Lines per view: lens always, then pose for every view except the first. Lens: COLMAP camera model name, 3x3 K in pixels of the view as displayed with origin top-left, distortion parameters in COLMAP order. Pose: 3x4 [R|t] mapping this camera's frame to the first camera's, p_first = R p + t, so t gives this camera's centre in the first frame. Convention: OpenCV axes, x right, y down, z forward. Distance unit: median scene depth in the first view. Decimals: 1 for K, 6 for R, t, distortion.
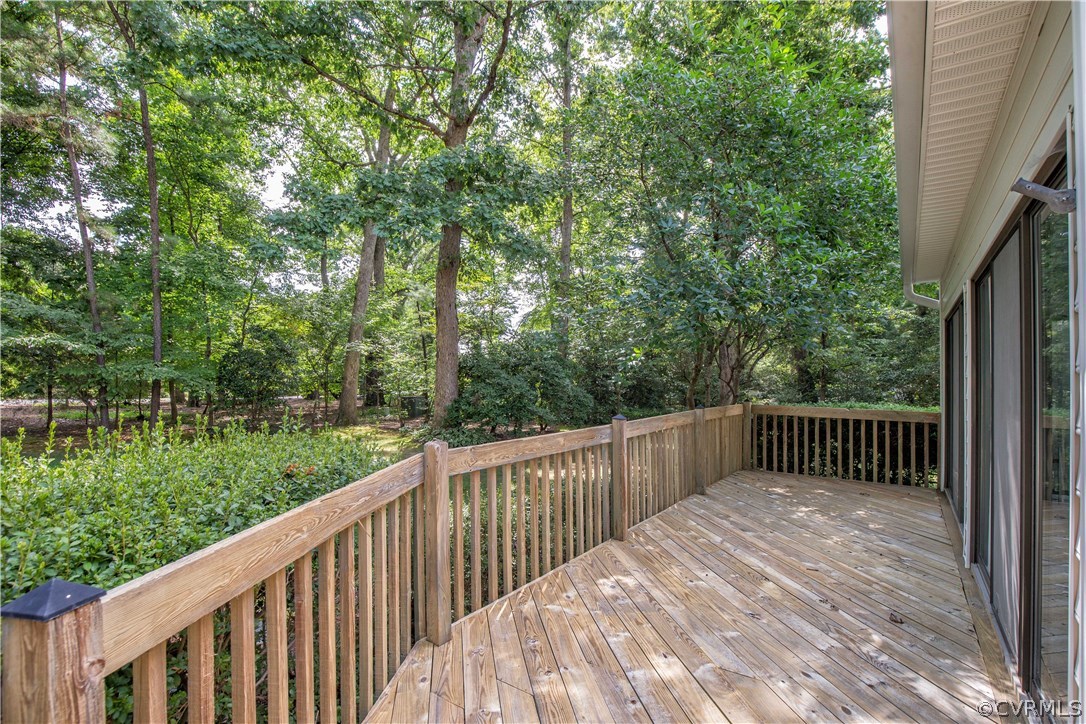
lens RADIAL K [[524.5, 0, 543.0], [0, 524.5, 362.0], [0, 0, 1]] dist [-0.021920, -0.000186]
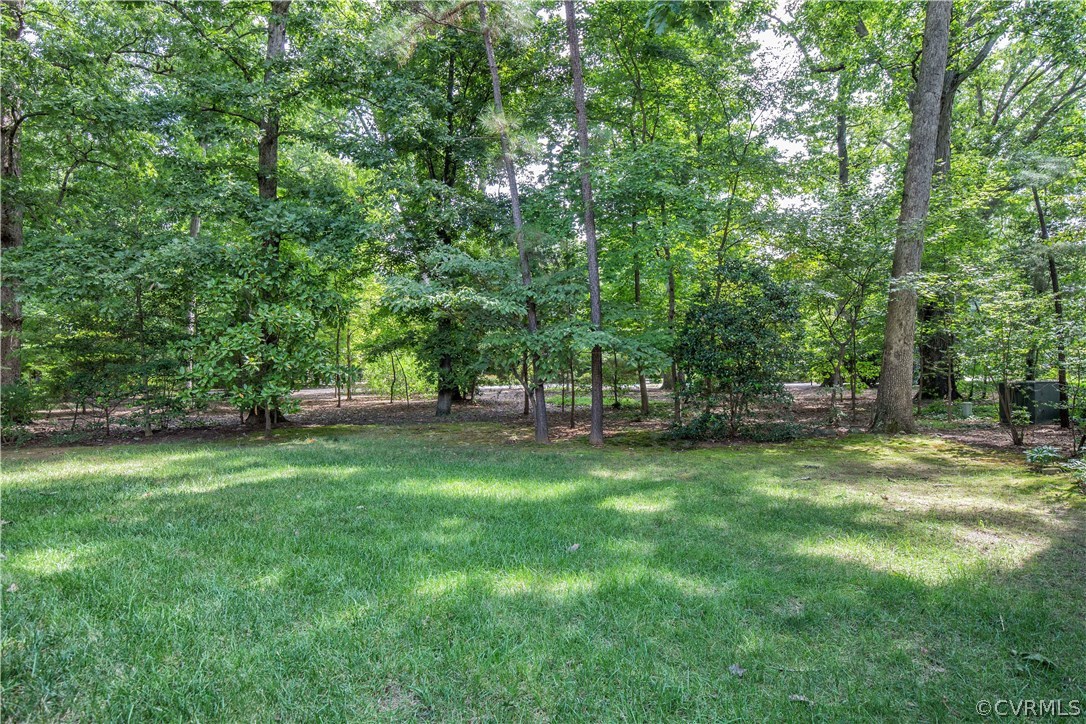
lens RADIAL K [[676.3, 0, 543.0], [0, 676.3, 362.0], [0, 0, 1]] dist [-0.000922, -0.000480]
pose [[0.680269, -0.011280, -0.732876, -0.105085], [0.033428, 0.999319, 0.015647, 0.024105], [0.732200, -0.035143, 0.680182, 0.253624]]
